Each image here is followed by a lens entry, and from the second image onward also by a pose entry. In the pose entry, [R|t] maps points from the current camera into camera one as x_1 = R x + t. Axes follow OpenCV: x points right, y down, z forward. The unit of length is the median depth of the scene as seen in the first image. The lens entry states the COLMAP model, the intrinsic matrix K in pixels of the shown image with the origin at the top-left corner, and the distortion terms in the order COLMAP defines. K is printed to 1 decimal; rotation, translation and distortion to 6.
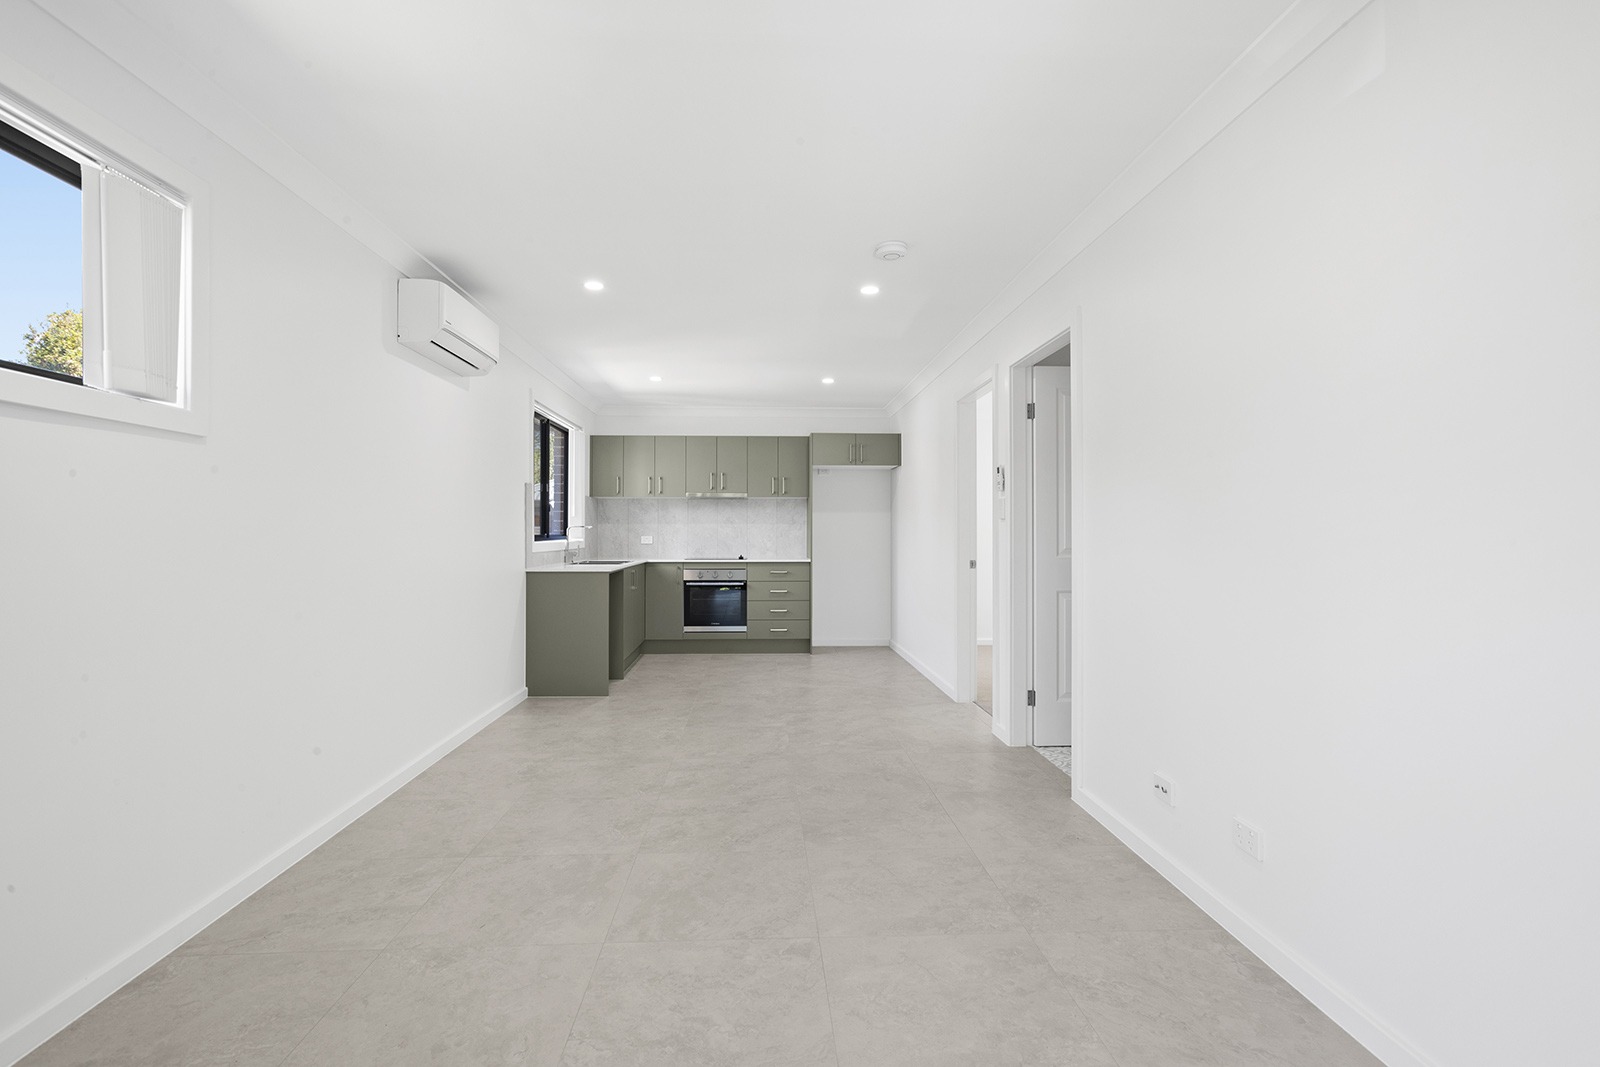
lens RADIAL K [[771.1, 0, 796.3], [0, 771.1, 527.9], [0, 0, 1]] dist [-0.020846, 0.017580]
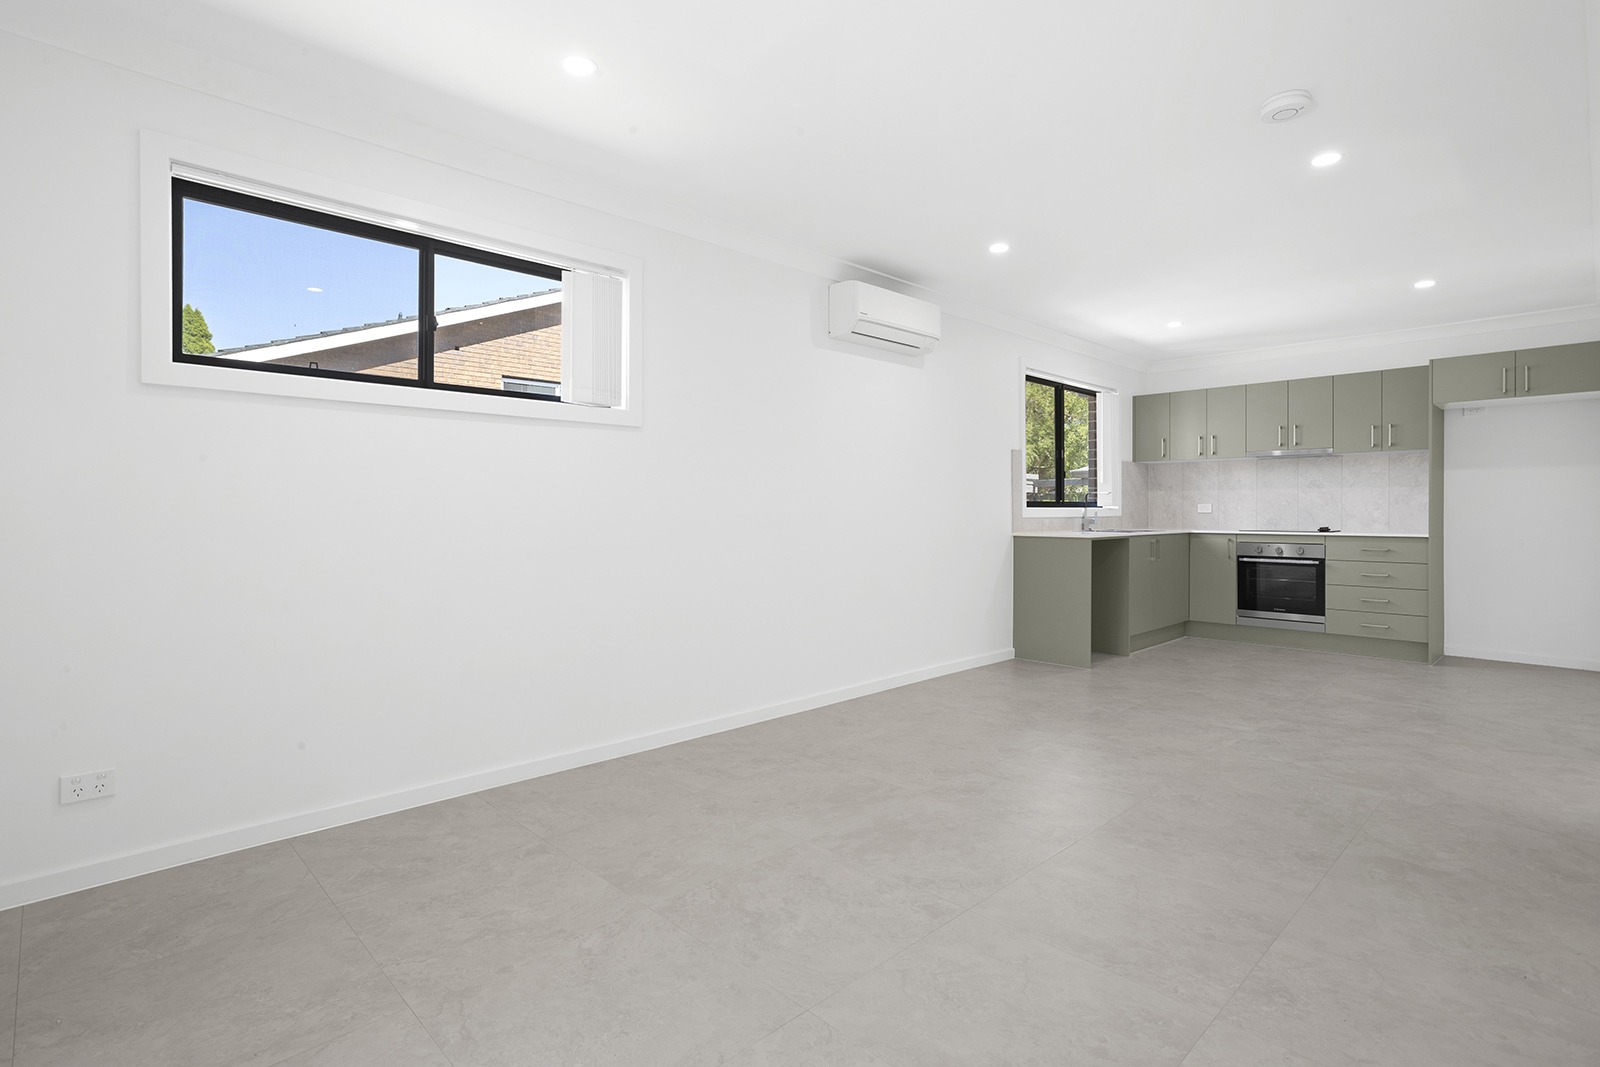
lens RADIAL K [[784.9, 0, 792.2], [0, 784.9, 510.0], [0, 0, 1]] dist [-0.003937, 0.000536]
pose [[0.657296, -0.001389, -0.753631, 0.181817], [0.005752, 0.999978, 0.003173, 0.012852], [0.753610, -0.006420, 0.657290, 0.064168]]
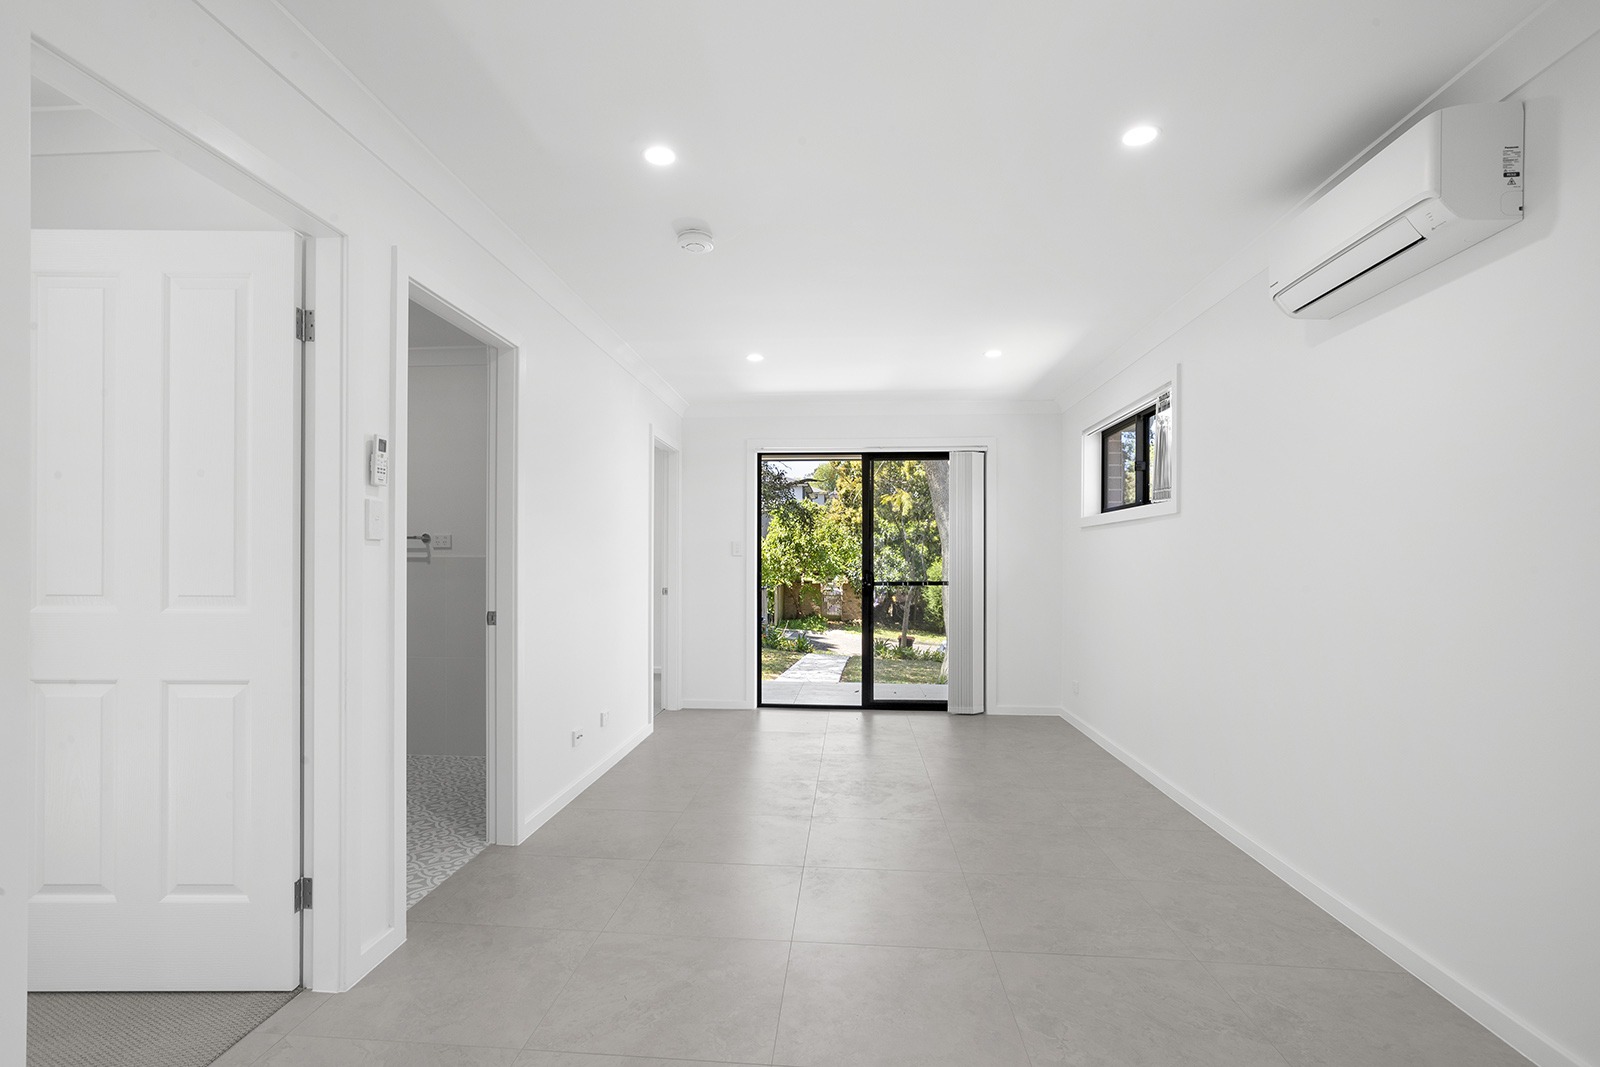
lens RADIAL K [[789.8, 0, 773.7], [0, 789.8, 561.1], [0, 0, 1]] dist [0.000524, 0.000636]
pose [[-0.988764, -0.006330, 0.149354, -0.045478], [-0.007644, 0.999937, -0.008228, 0.002971], [-0.149293, -0.009277, -0.988750, 0.881690]]
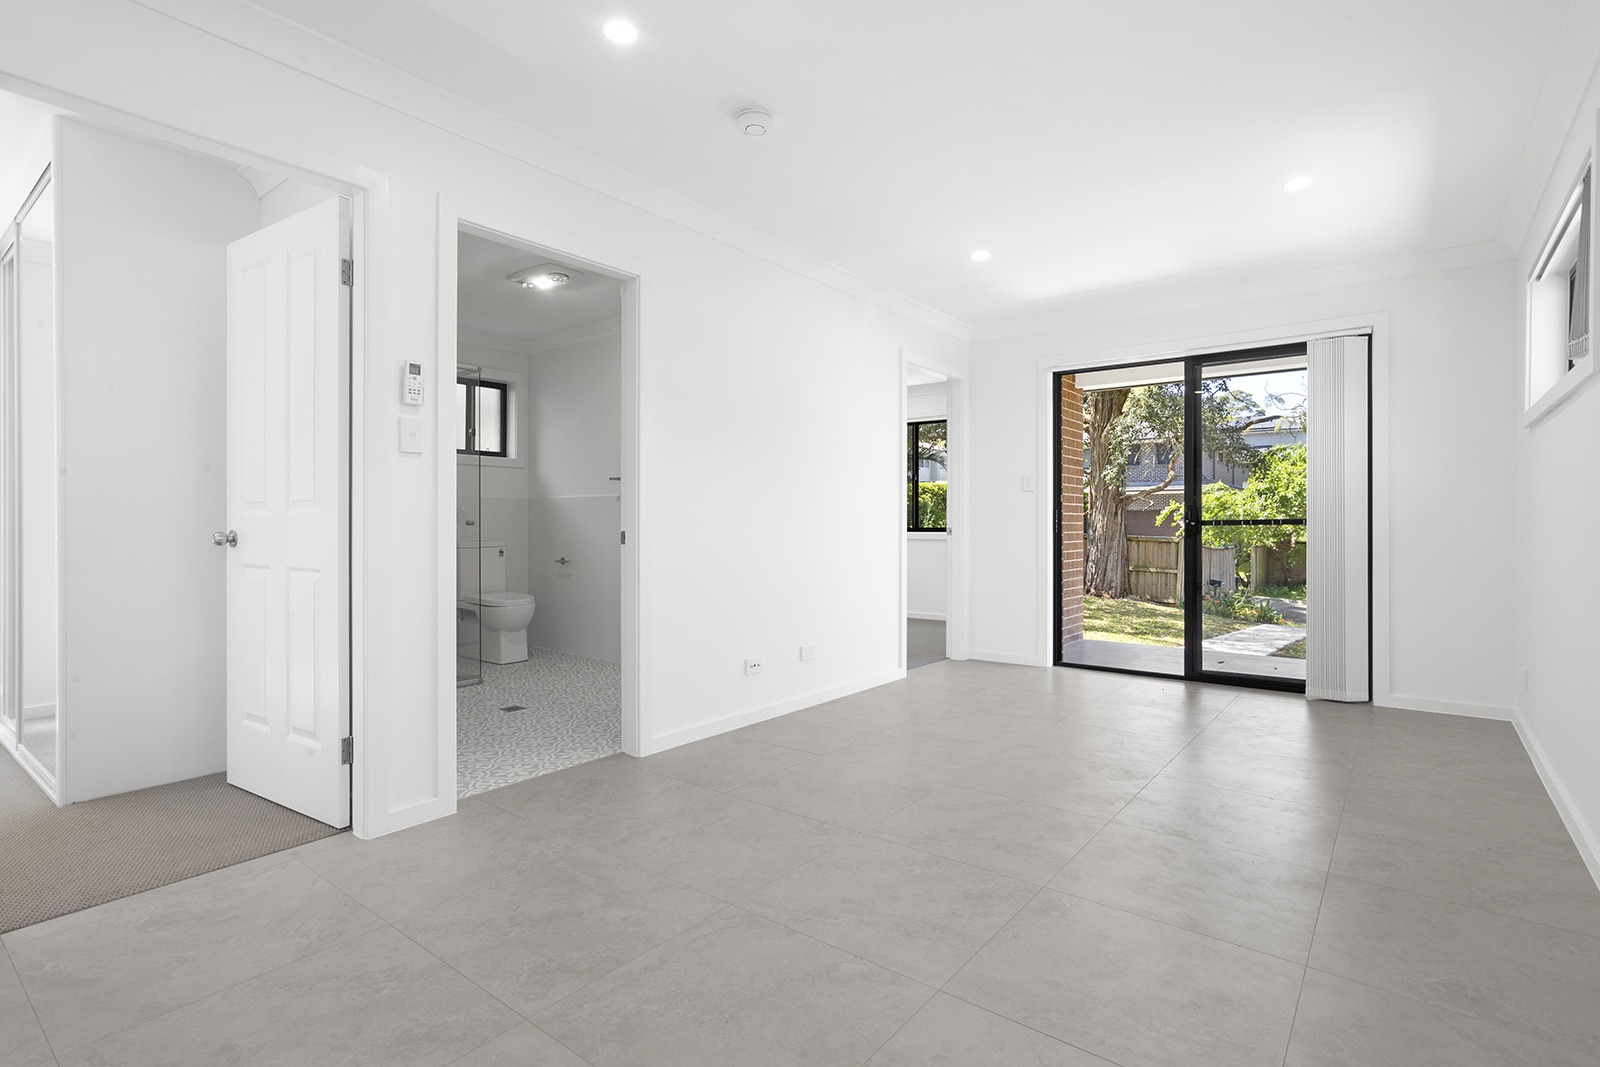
lens RADIAL K [[777.2, 0, 788.6], [0, 777.2, 527.3], [0, 0, 1]] dist [-0.029800, 0.026417]
pose [[-0.746964, -0.005479, 0.664842, -0.202995], [-0.006312, 0.999979, 0.001149, 0.025553], [-0.664834, -0.003338, -0.746983, 0.741449]]
